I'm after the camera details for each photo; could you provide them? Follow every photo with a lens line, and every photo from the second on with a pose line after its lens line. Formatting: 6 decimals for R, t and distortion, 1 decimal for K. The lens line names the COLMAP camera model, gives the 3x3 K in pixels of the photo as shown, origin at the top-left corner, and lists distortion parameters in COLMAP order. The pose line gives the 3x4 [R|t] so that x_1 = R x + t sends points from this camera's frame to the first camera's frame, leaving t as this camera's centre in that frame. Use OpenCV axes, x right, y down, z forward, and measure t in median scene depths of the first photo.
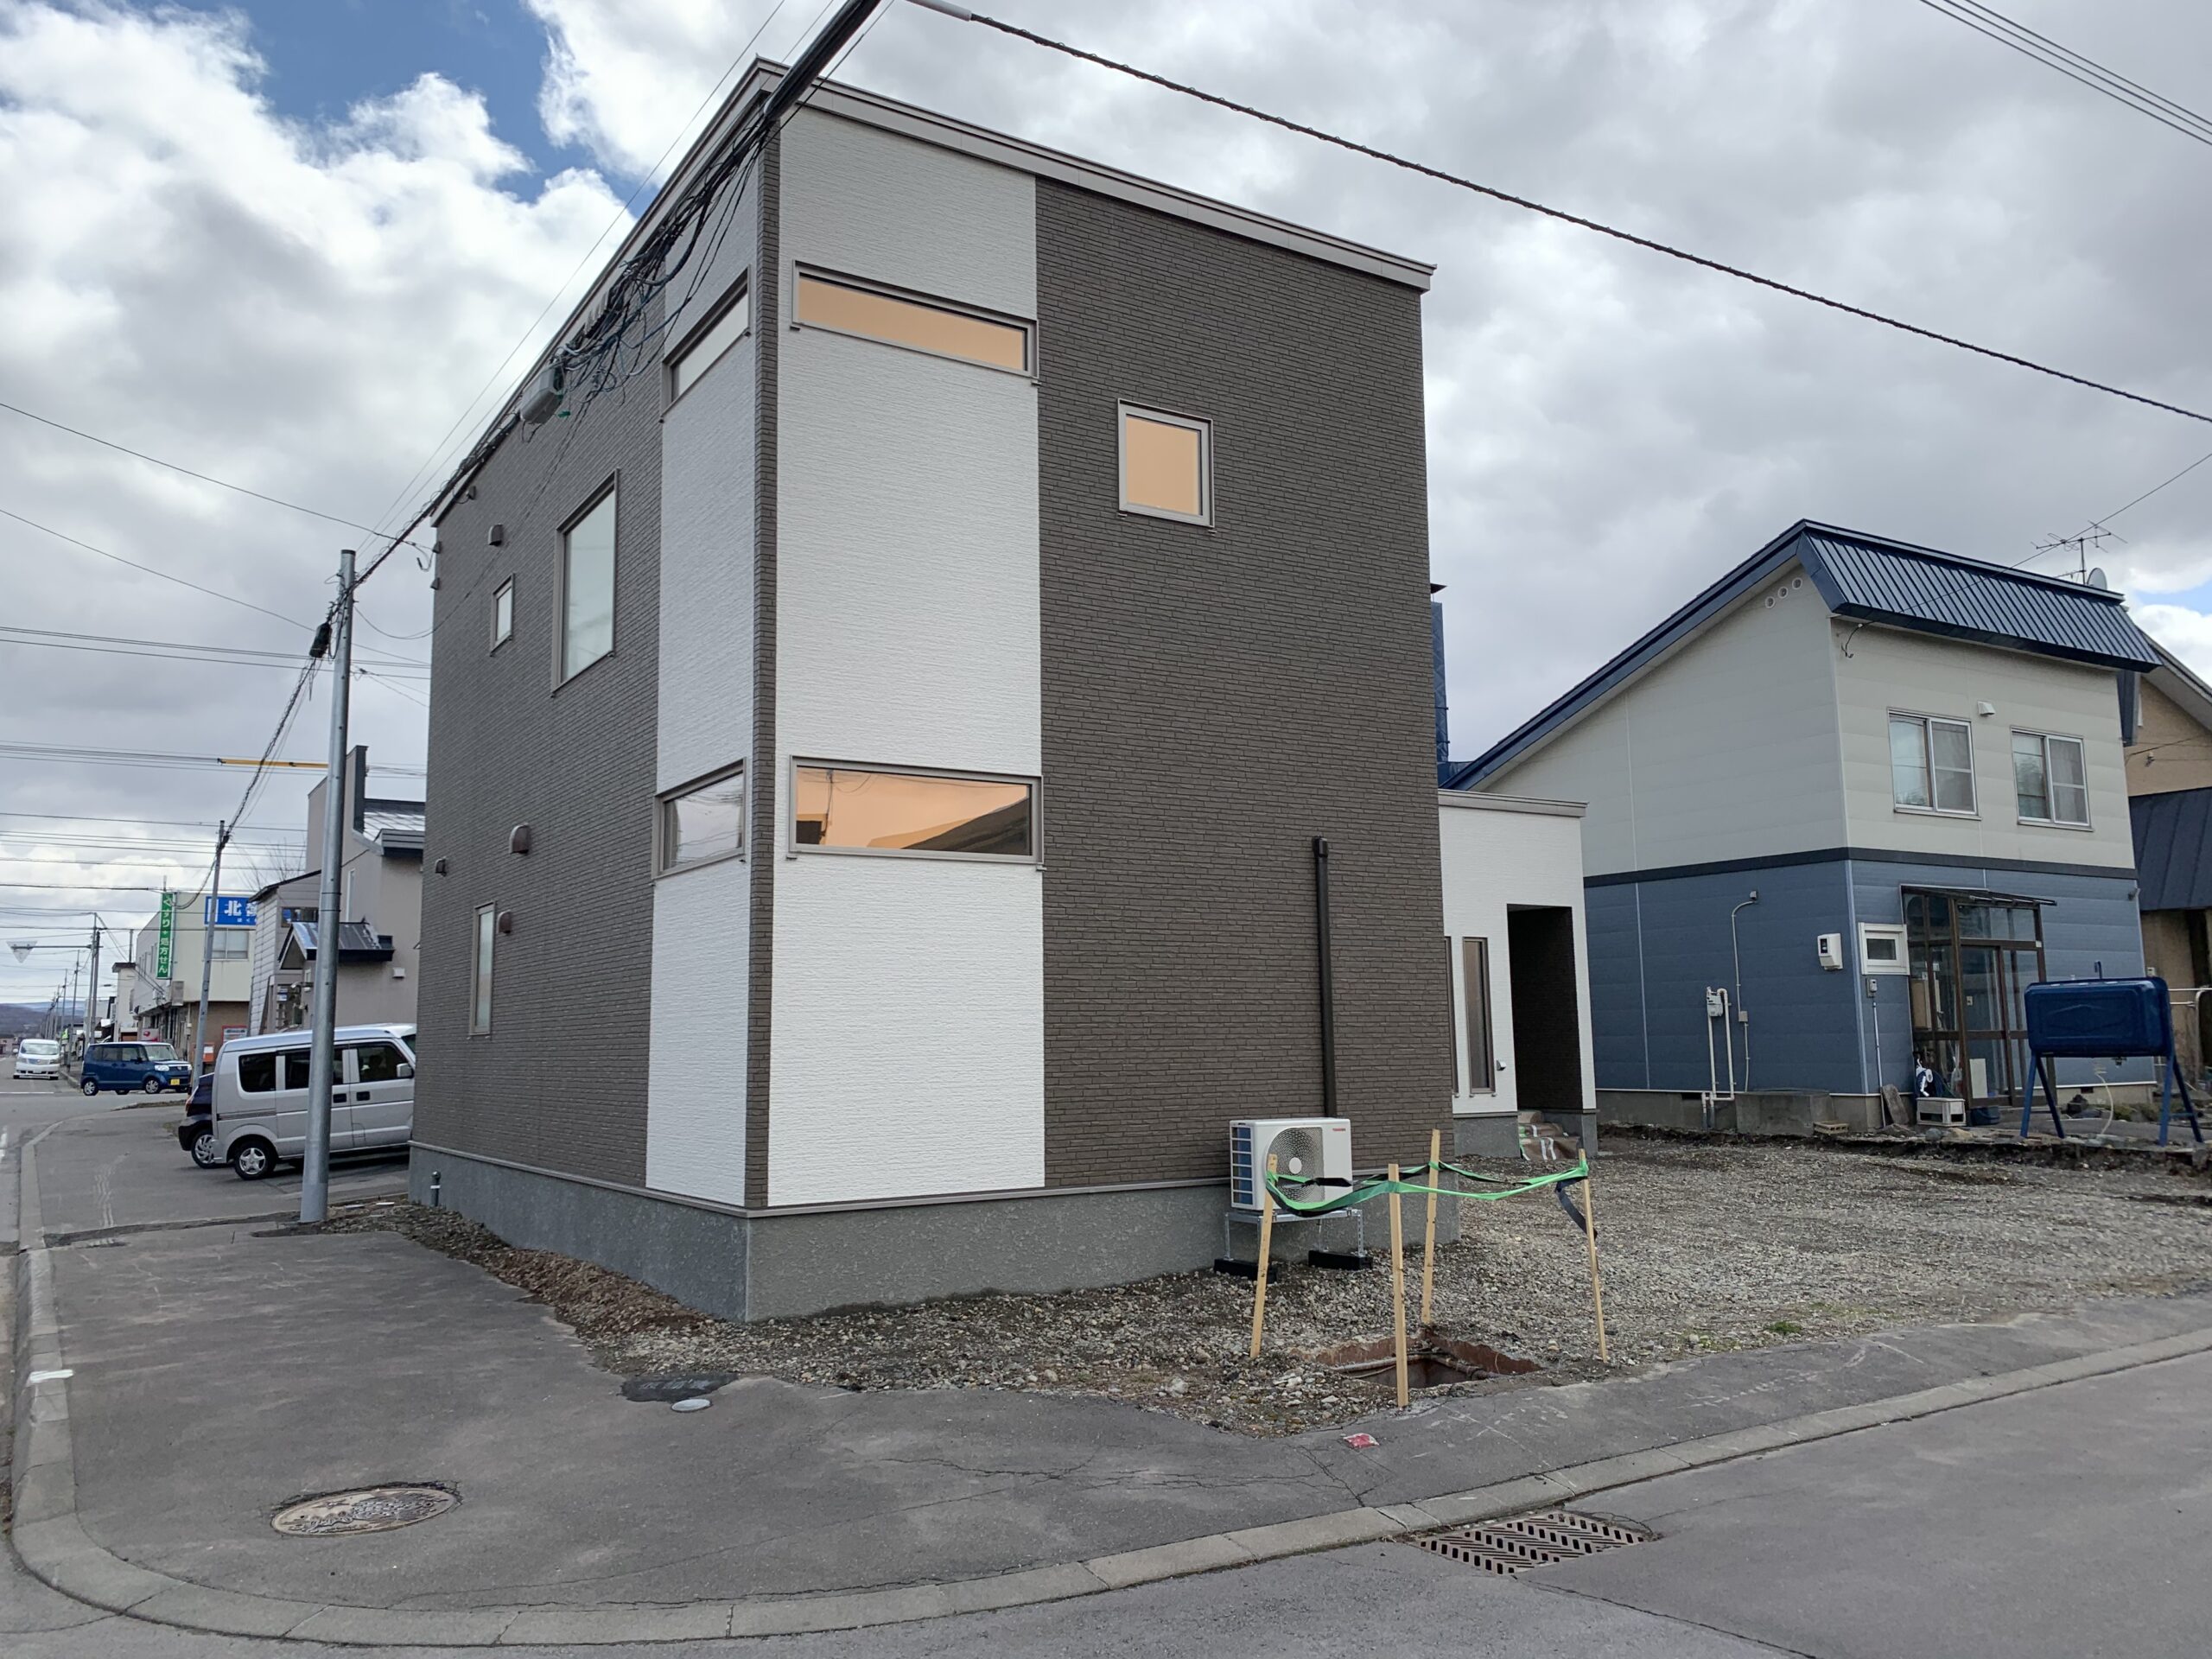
lens RADIAL K [[1729.6, 0, 1107.3], [0, 1729.6, 798.3], [0, 0, 1]] dist [0.114040, -0.139353]
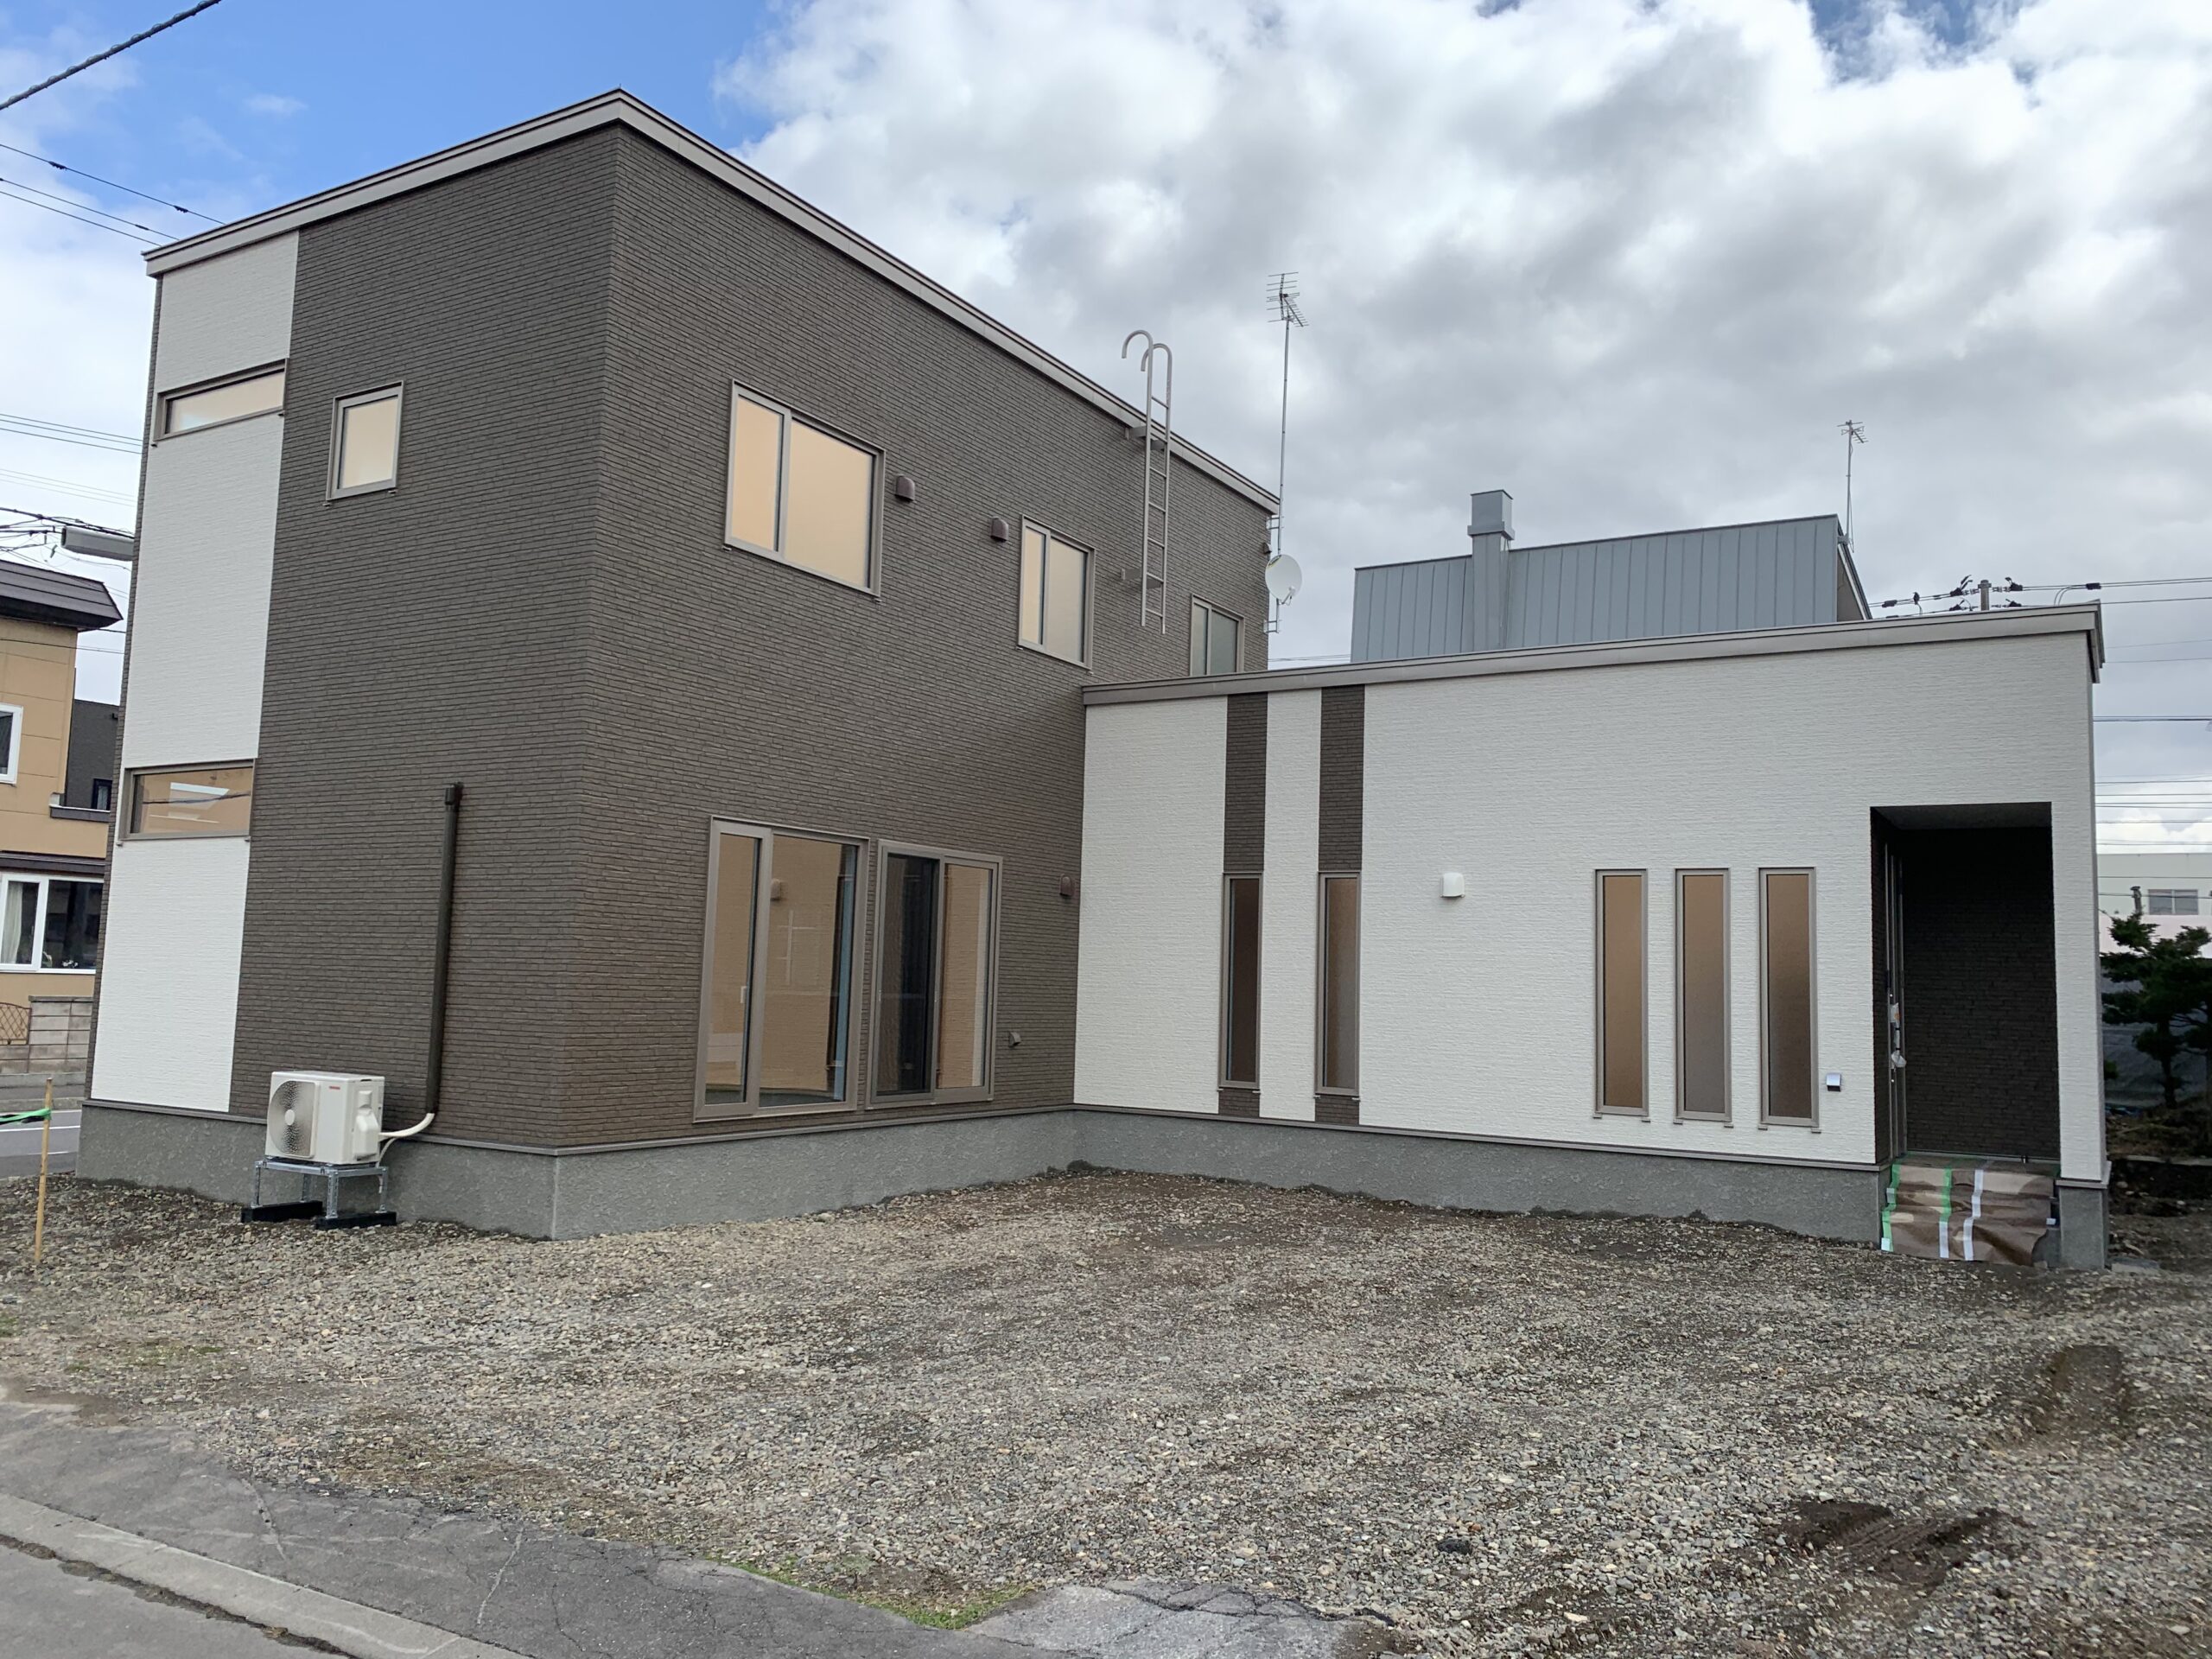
lens RADIAL K [[1703.6, 0, 1110.9], [0, 1703.6, 820.2], [0, 0, 1]] dist [0.009473, -0.000034]
pose [[0.426992, -0.061325, -0.902173, 1.105479], [0.091889, 0.995476, -0.024177, 0.097046], [0.899574, -0.072576, 0.430696, 0.921948]]
